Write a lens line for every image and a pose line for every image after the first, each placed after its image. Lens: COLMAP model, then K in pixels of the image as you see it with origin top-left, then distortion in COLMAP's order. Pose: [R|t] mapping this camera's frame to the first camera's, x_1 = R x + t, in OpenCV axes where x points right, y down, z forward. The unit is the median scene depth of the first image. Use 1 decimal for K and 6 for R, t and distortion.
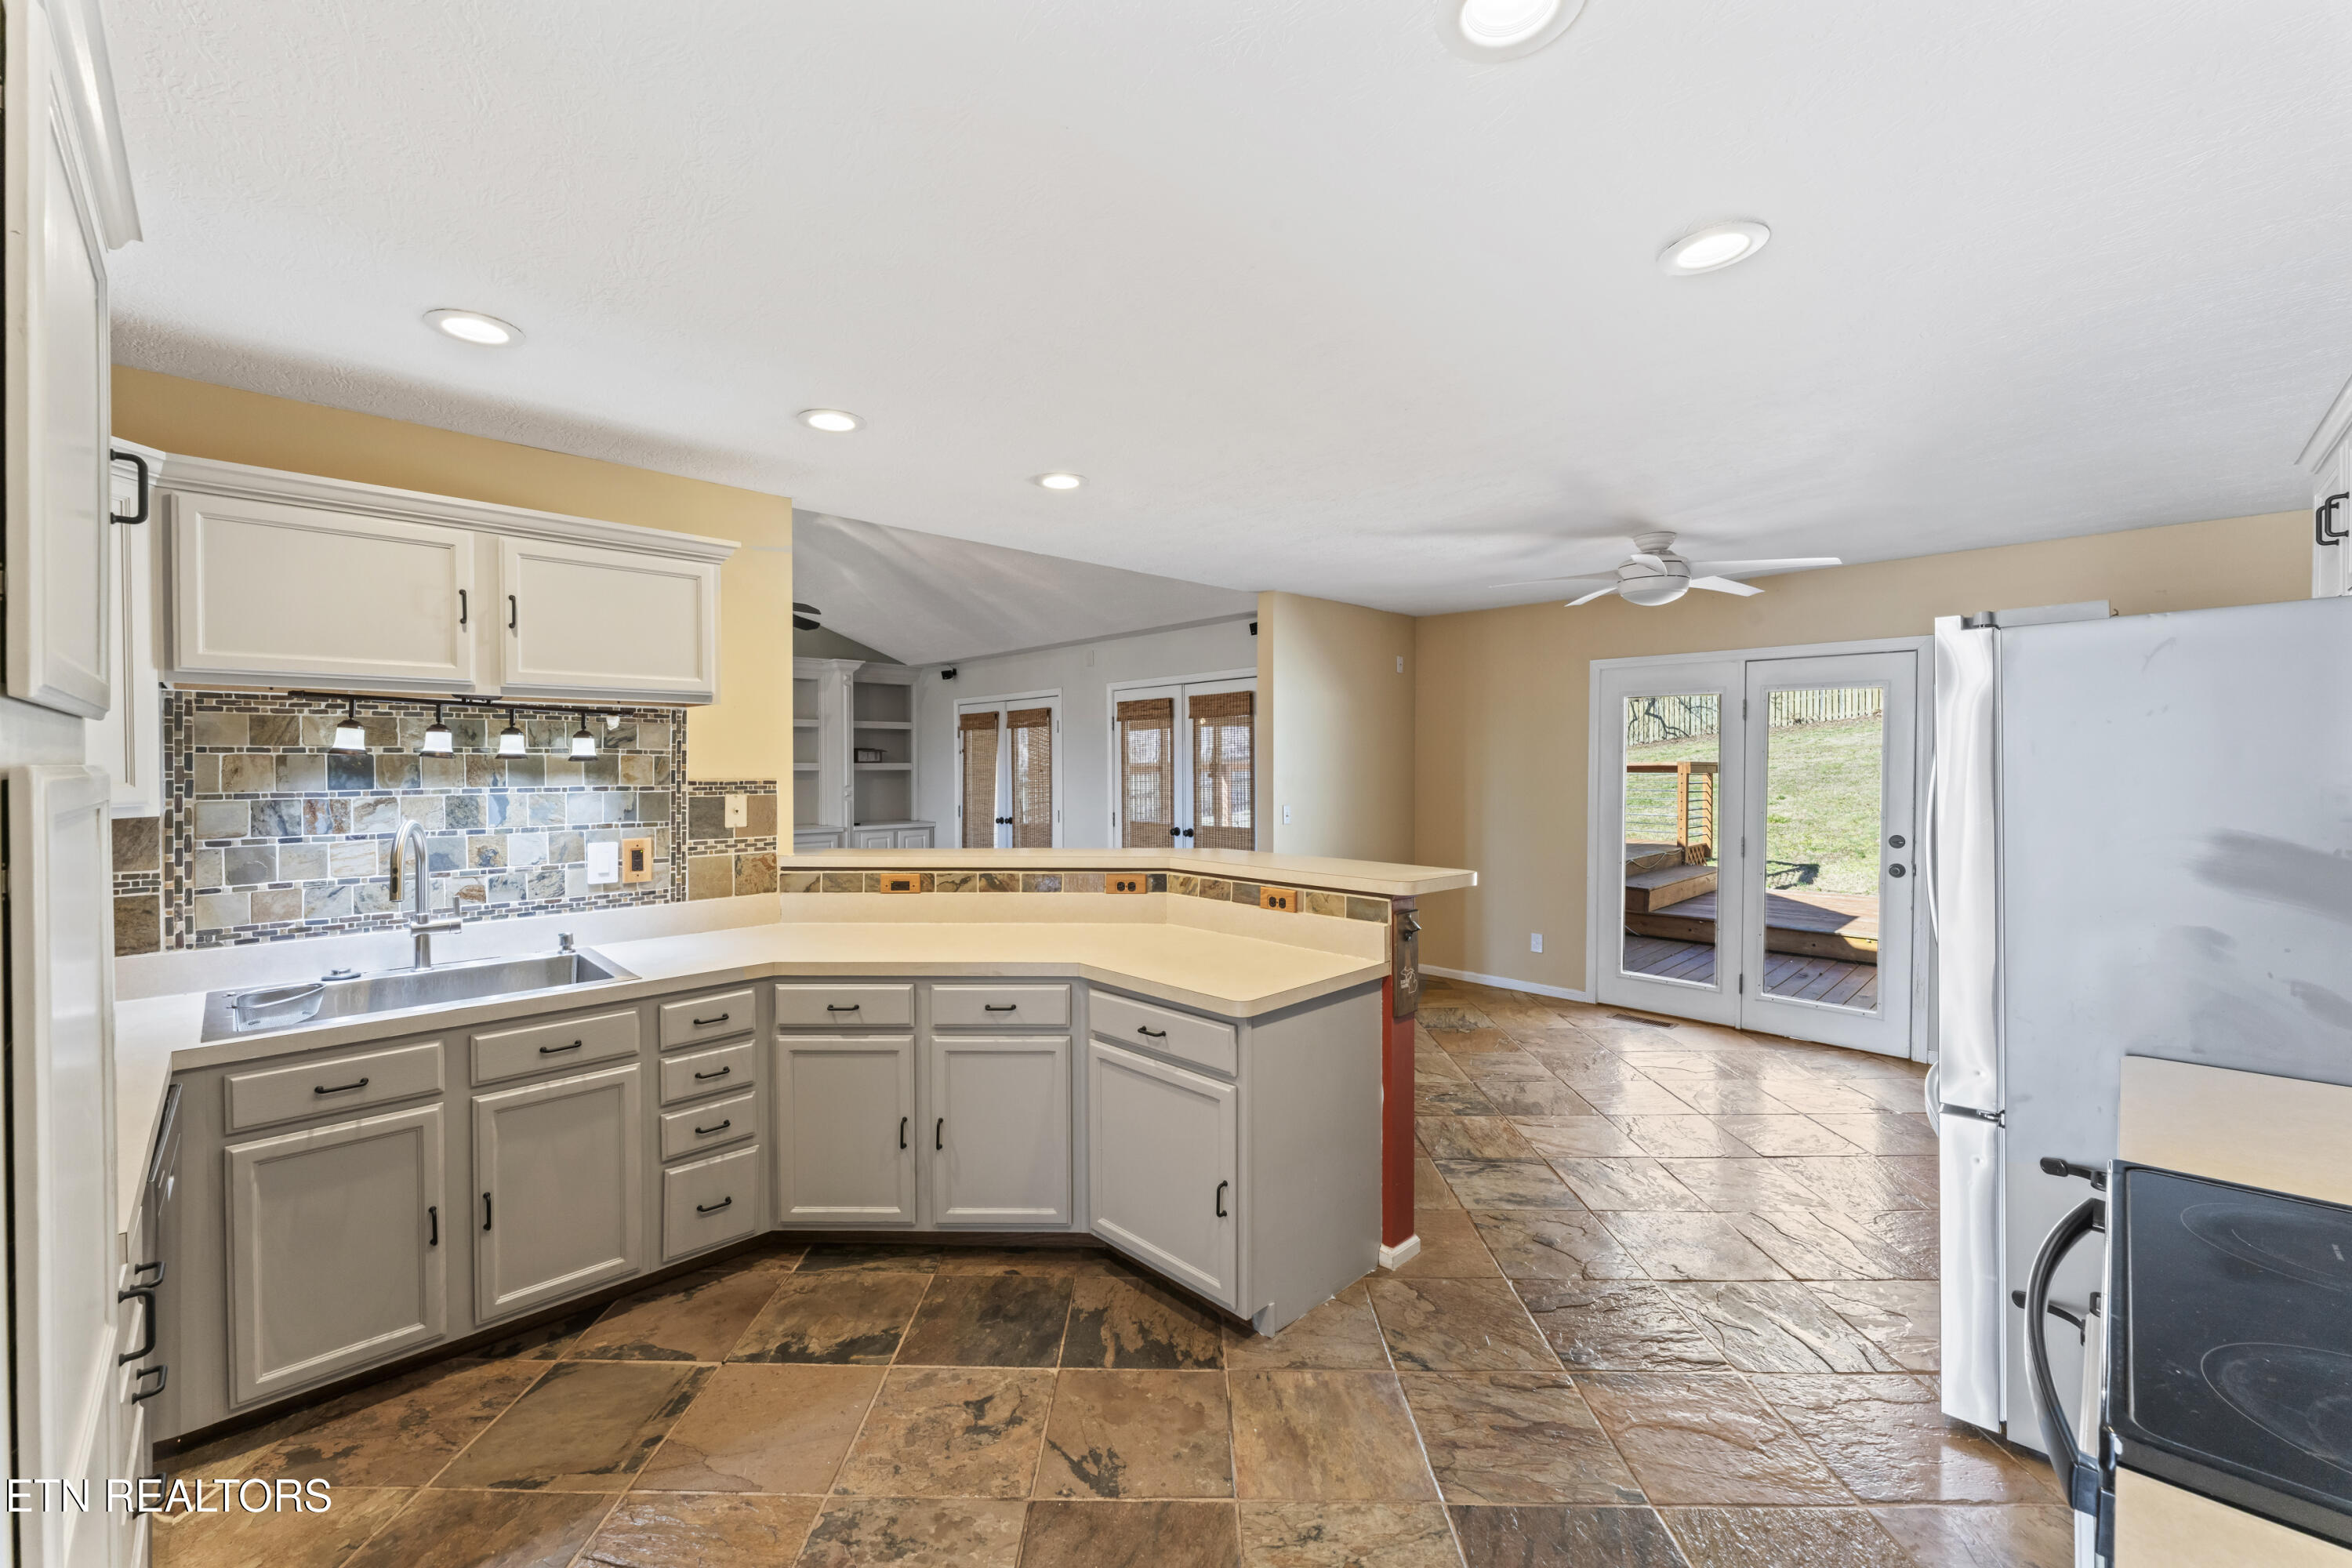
lens RADIAL K [[950.9, 0, 1177.8], [0, 950.9, 776.7], [0, 0, 1]] dist [0.002204, -0.001326]
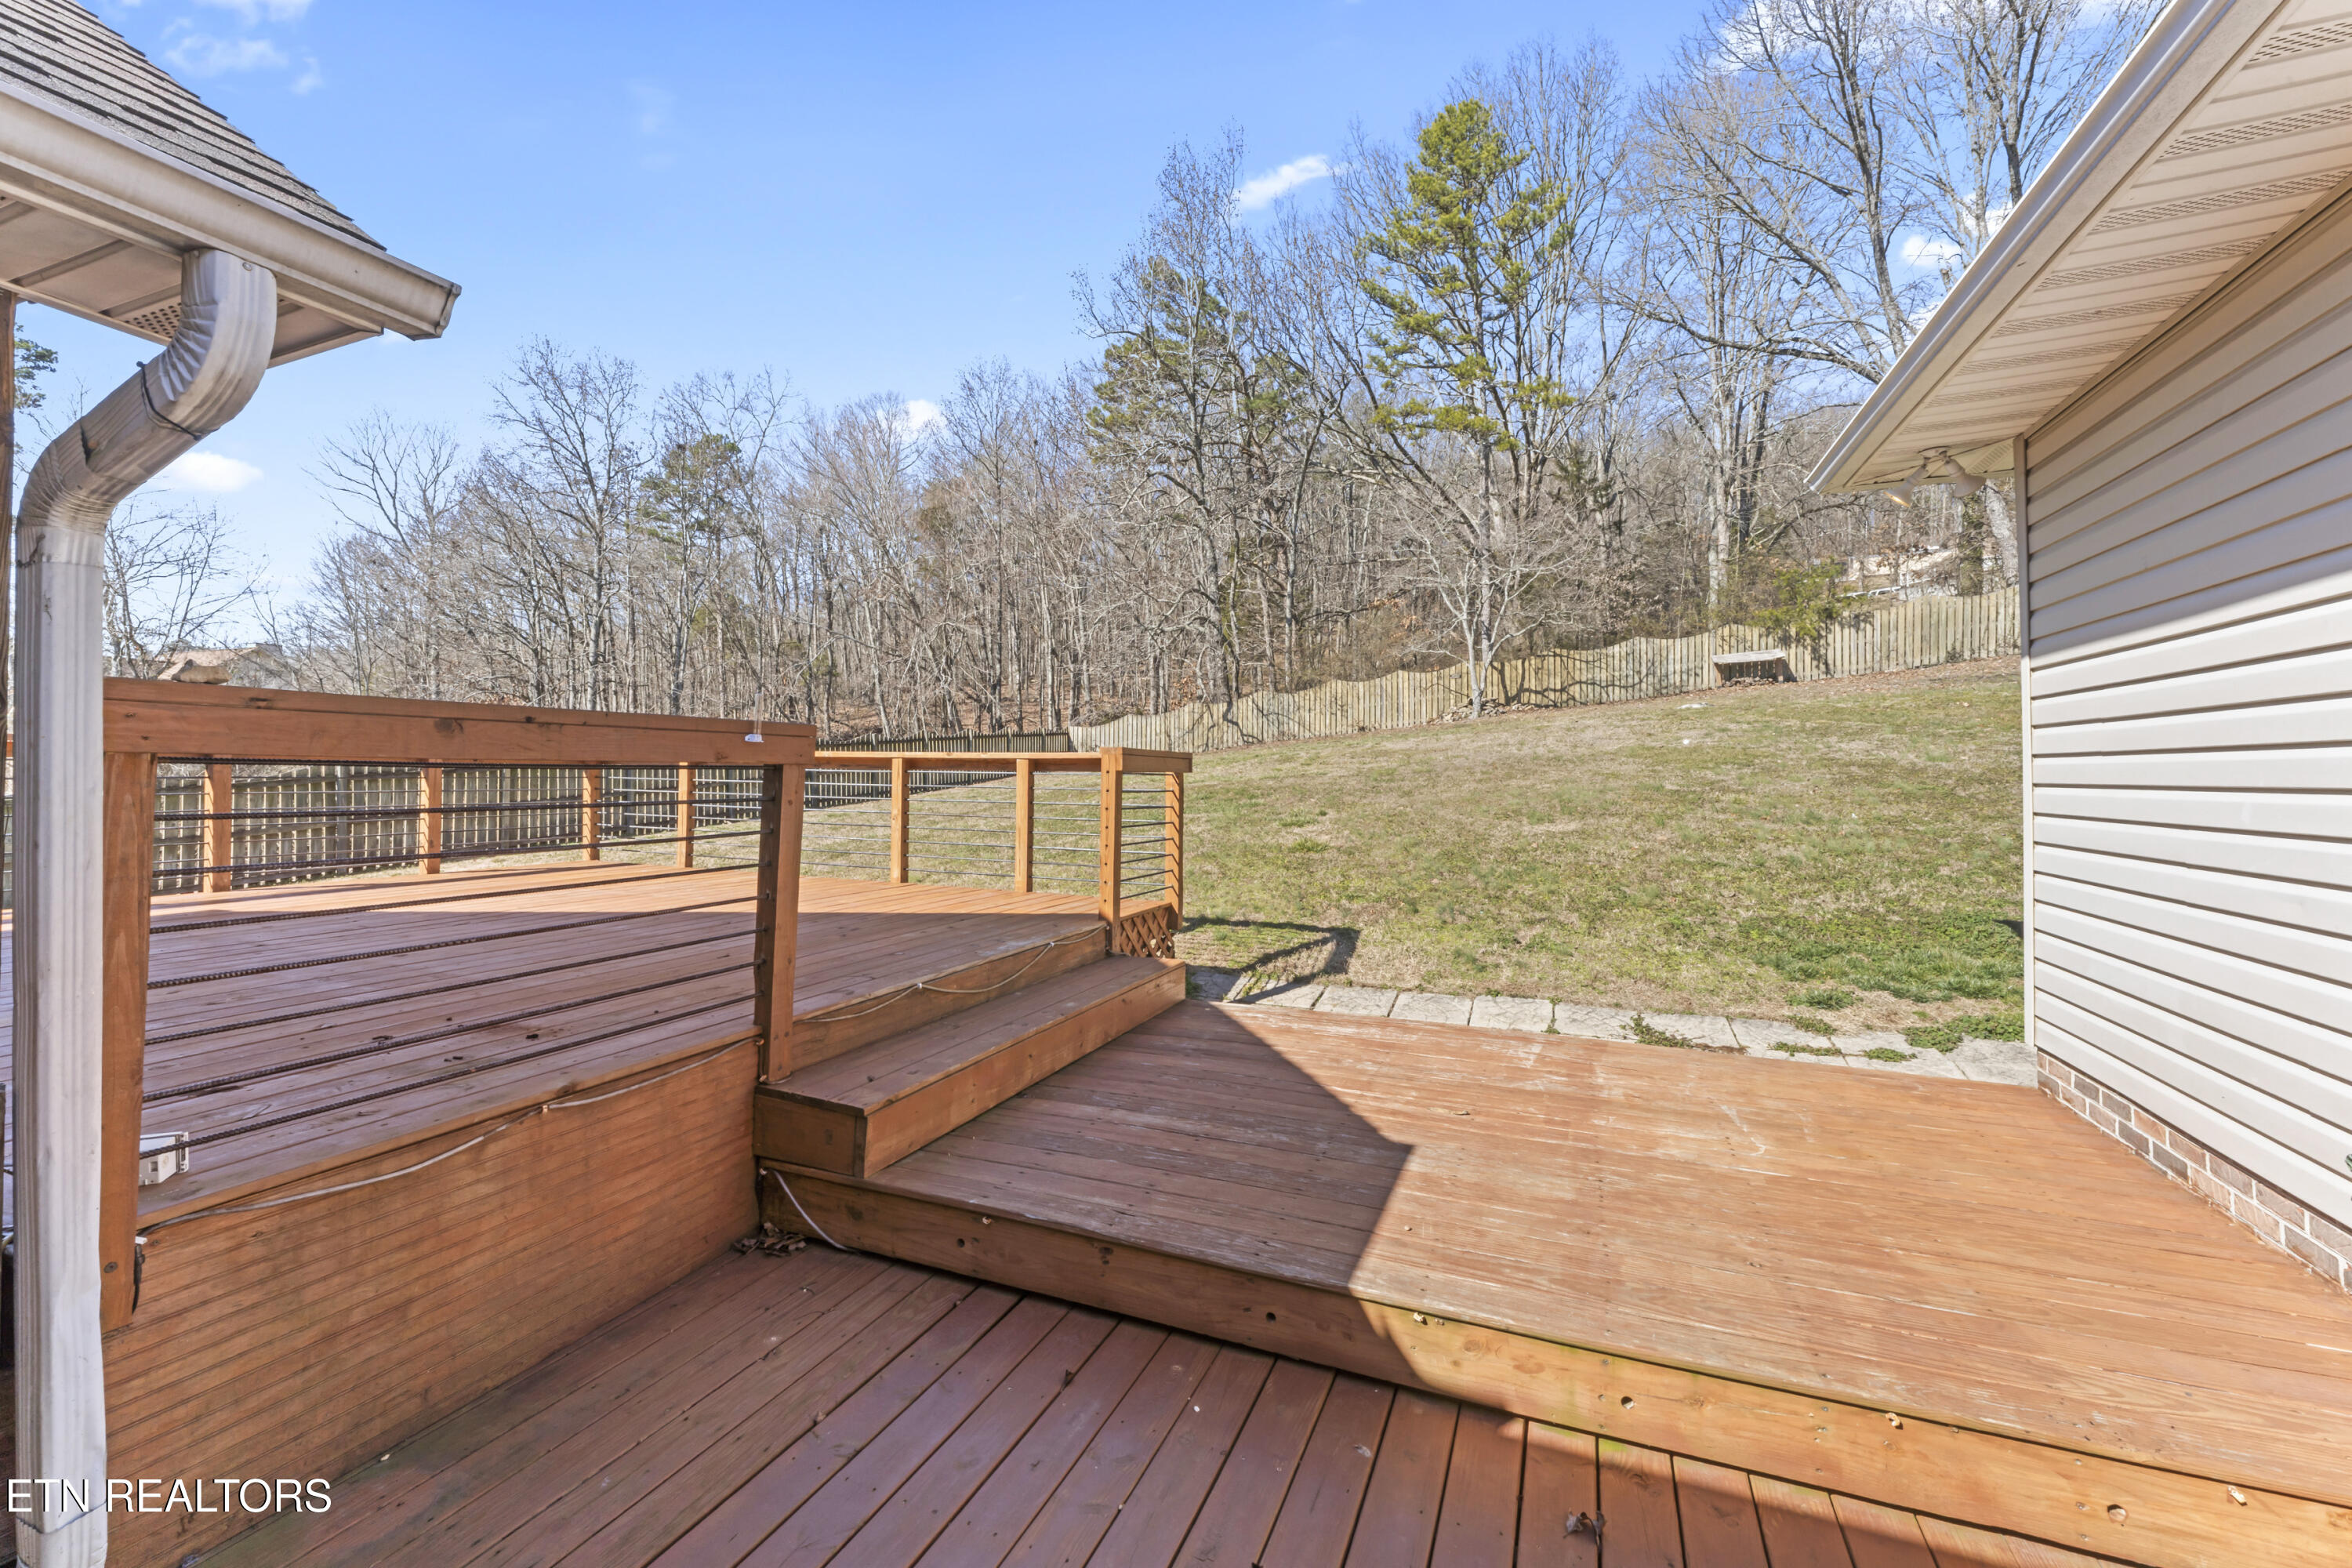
lens RADIAL K [[950.9, 0, 1185.0], [0, 950.9, 772.9], [0, 0, 1]] dist [0.002204, -0.001326]
pose [[0.927992, 0.007315, 0.372529, 0.352567], [-0.000584, 0.999835, -0.018178, 0.005687], [-0.372600, 0.016652, 0.927843, 0.485044]]
